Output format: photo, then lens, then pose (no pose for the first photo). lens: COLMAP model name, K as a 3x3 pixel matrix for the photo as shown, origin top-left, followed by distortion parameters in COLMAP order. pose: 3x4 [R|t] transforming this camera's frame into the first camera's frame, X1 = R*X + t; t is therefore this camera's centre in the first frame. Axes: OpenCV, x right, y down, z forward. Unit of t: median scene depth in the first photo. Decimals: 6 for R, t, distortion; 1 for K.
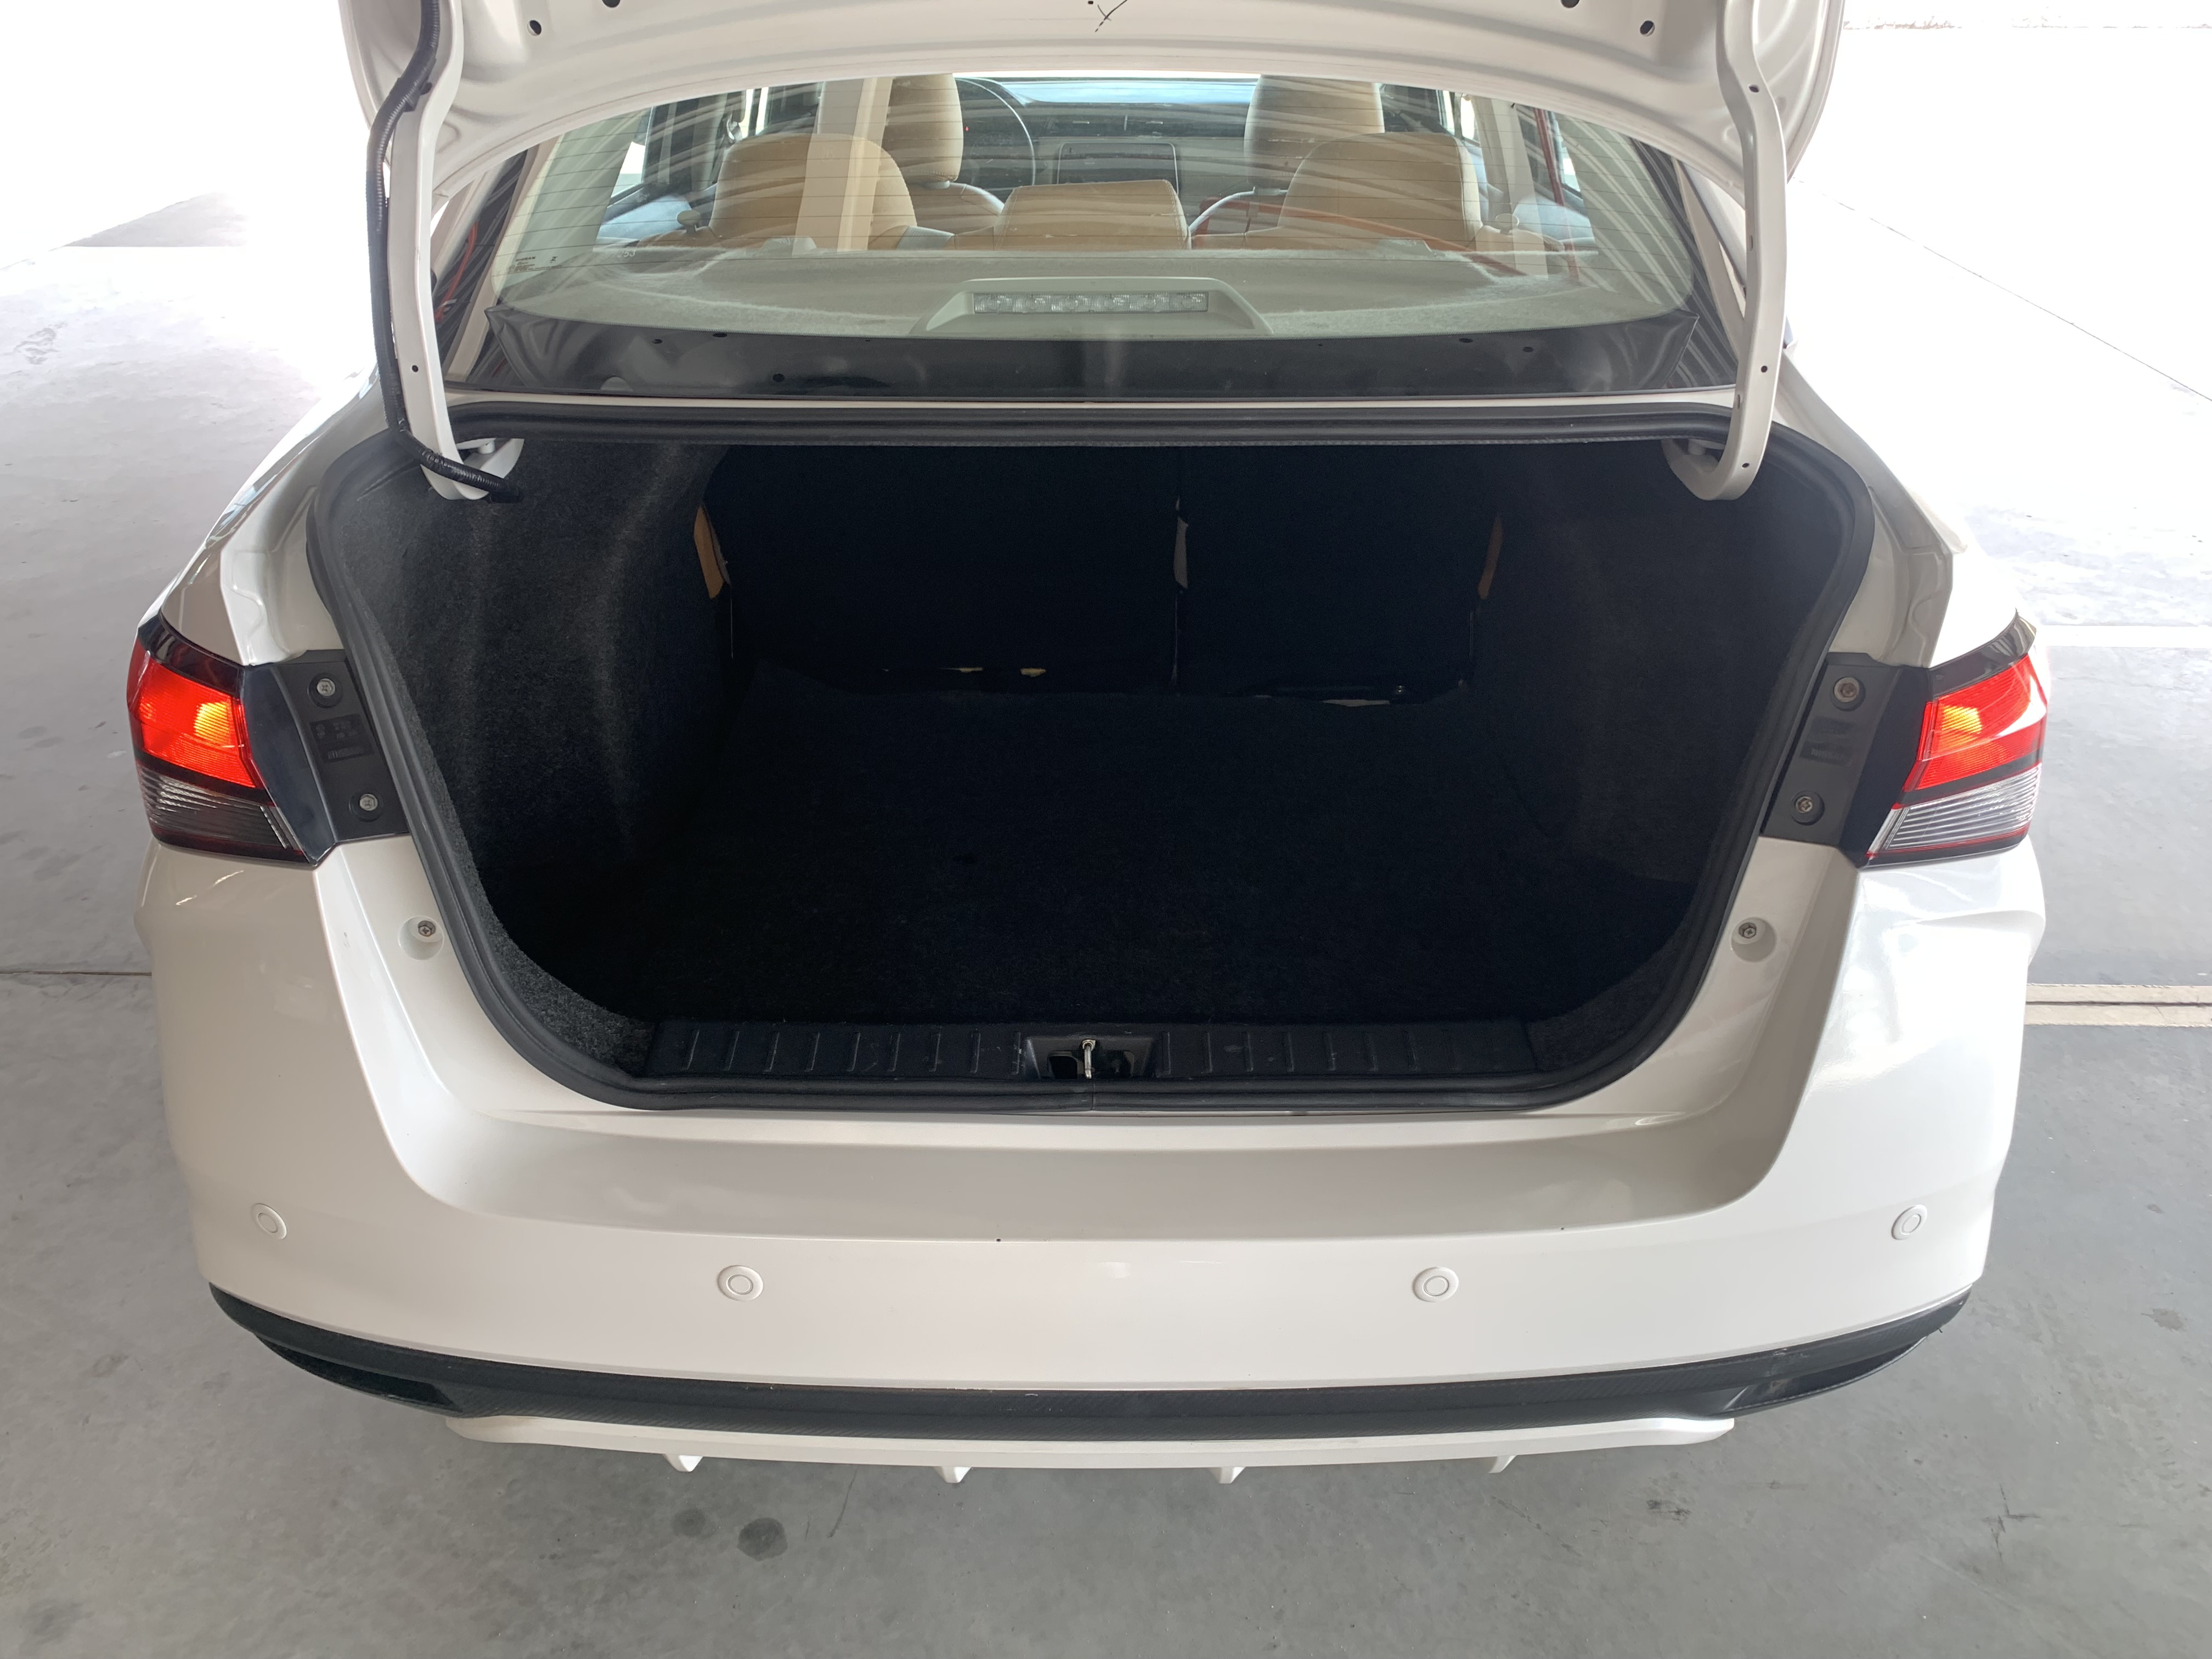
lens RADIAL K [[1699.4, 0, 1106.0], [0, 1699.4, 829.5], [0, 0, 1]] dist [0.008300, 0.000393]
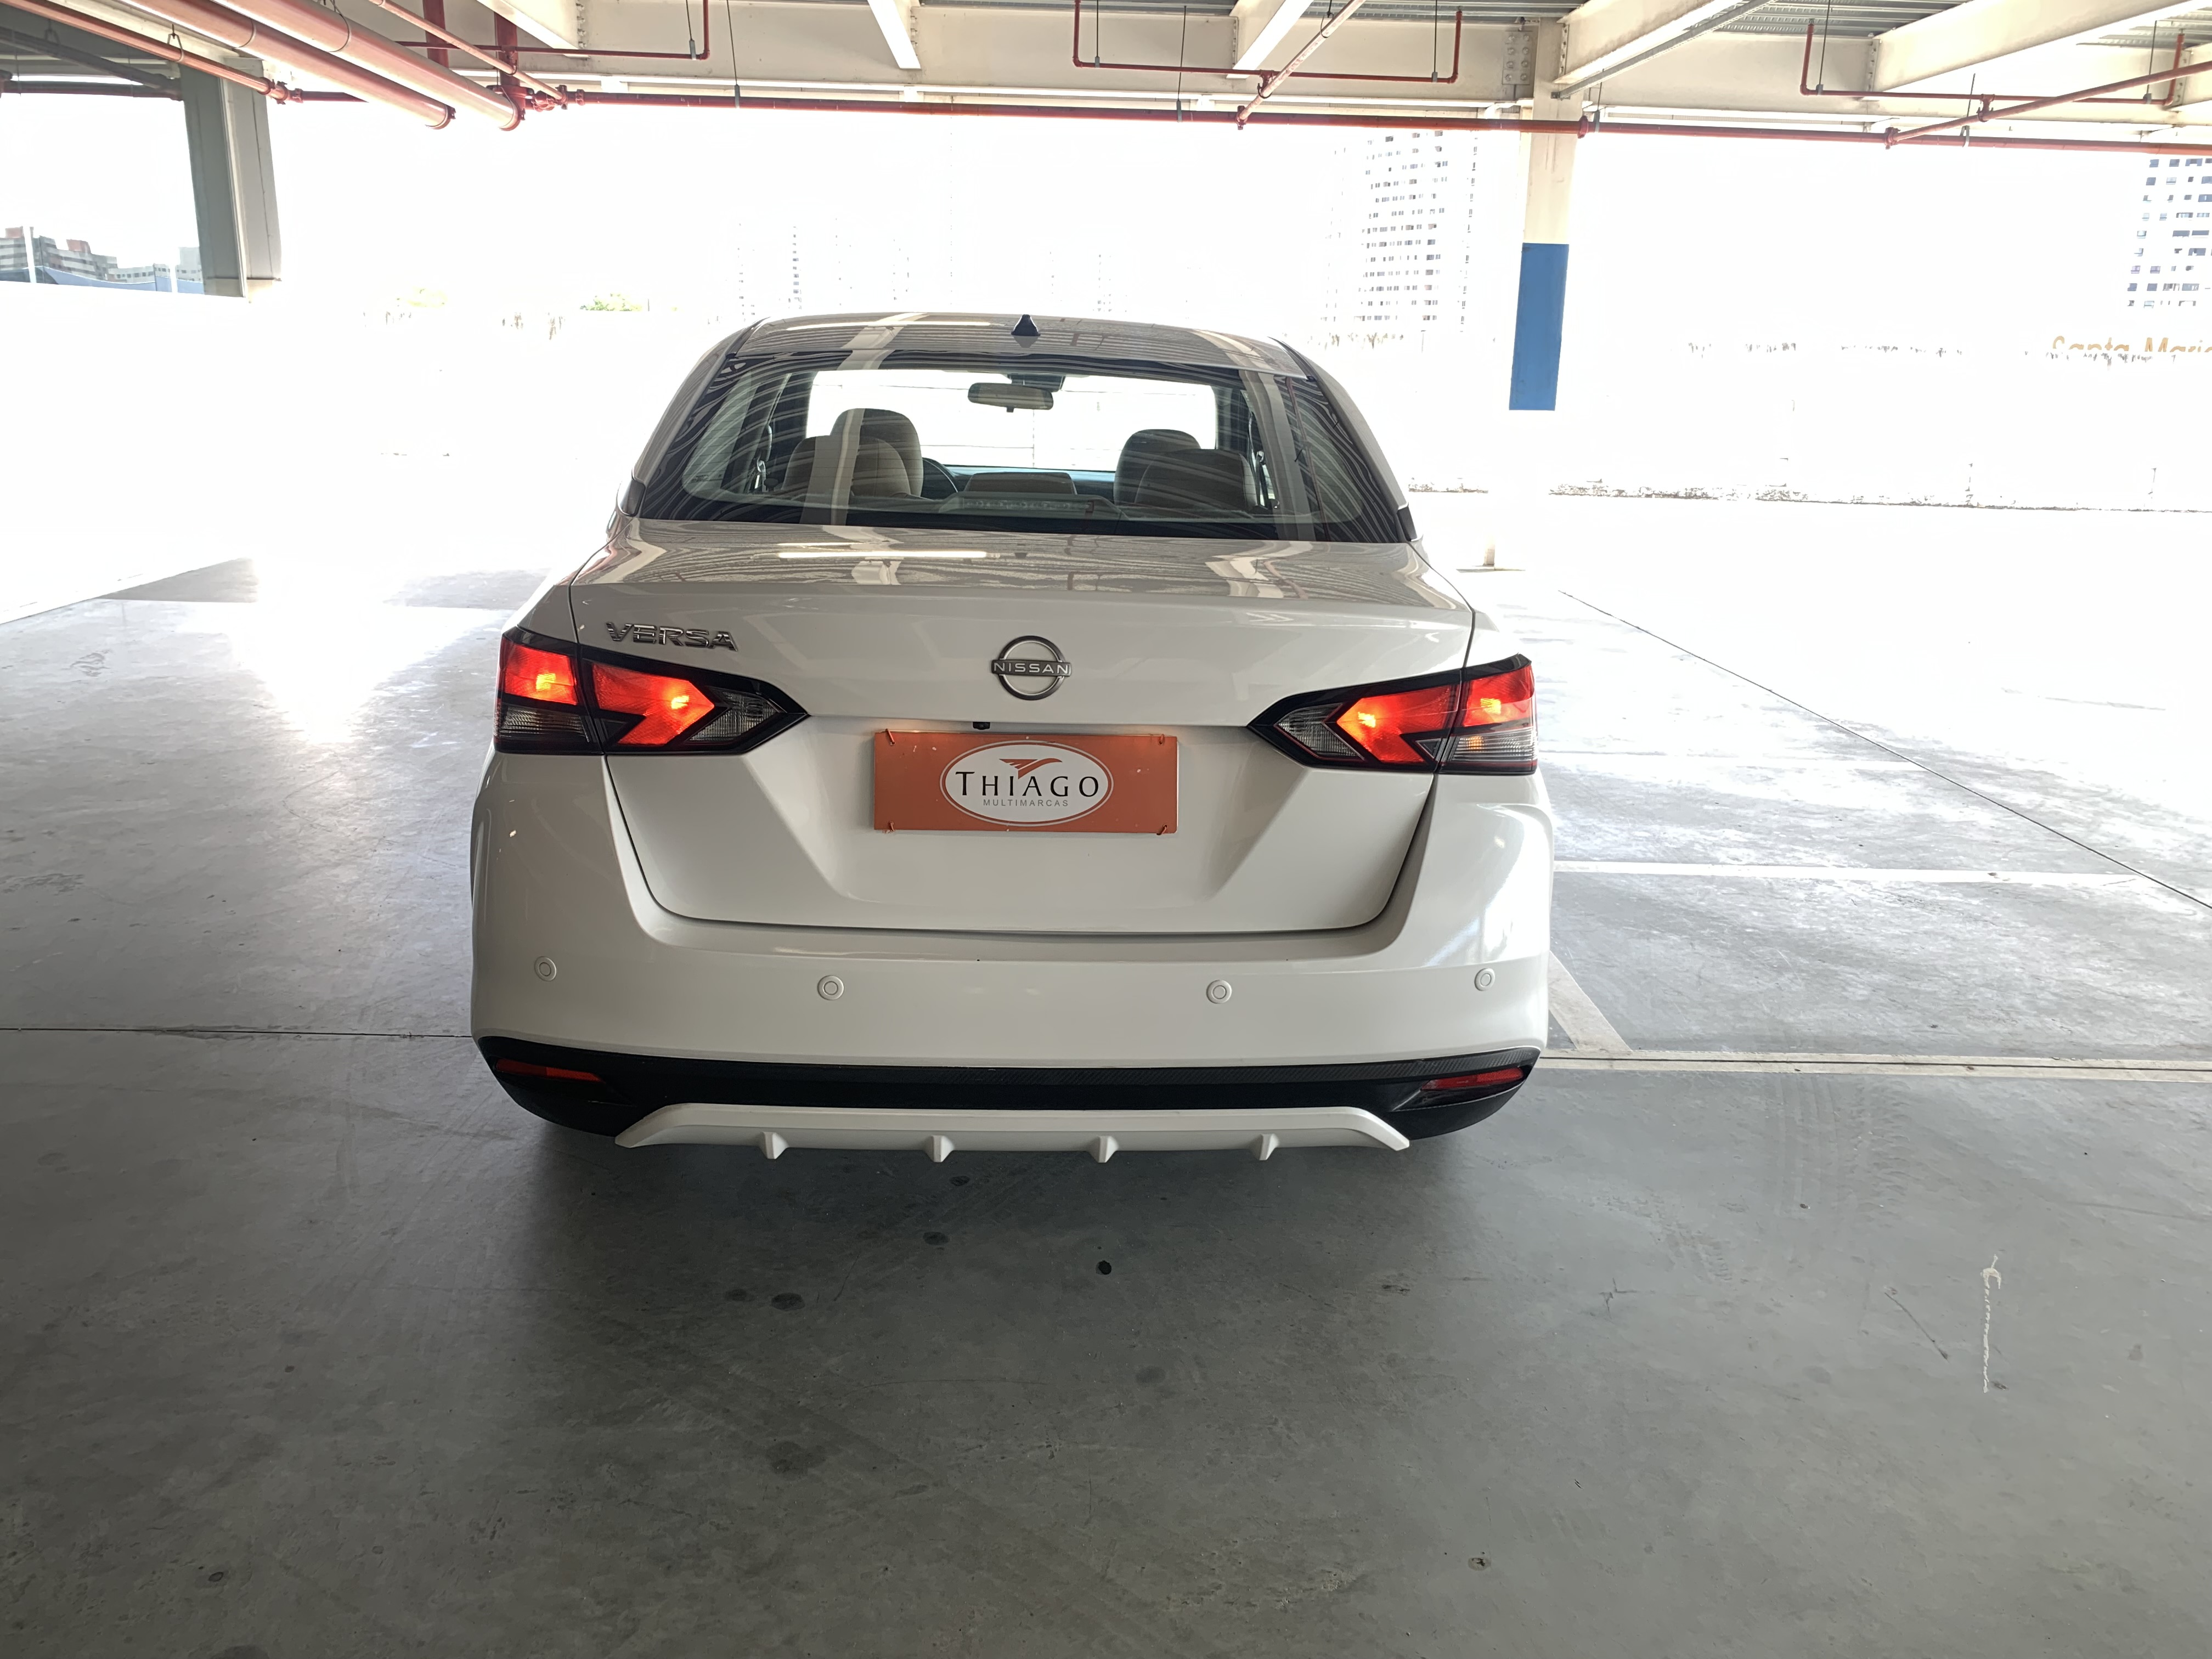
lens RADIAL K [[1698.9, 0, 1106.0], [0, 1698.9, 829.5], [0, 0, 1]] dist [0.049053, -0.069520]
pose [[0.997208, 0.017400, 0.072618, -0.041549], [0.000865, 0.969715, -0.244236, 0.379304], [-0.074669, 0.243617, 0.966993, -0.543026]]
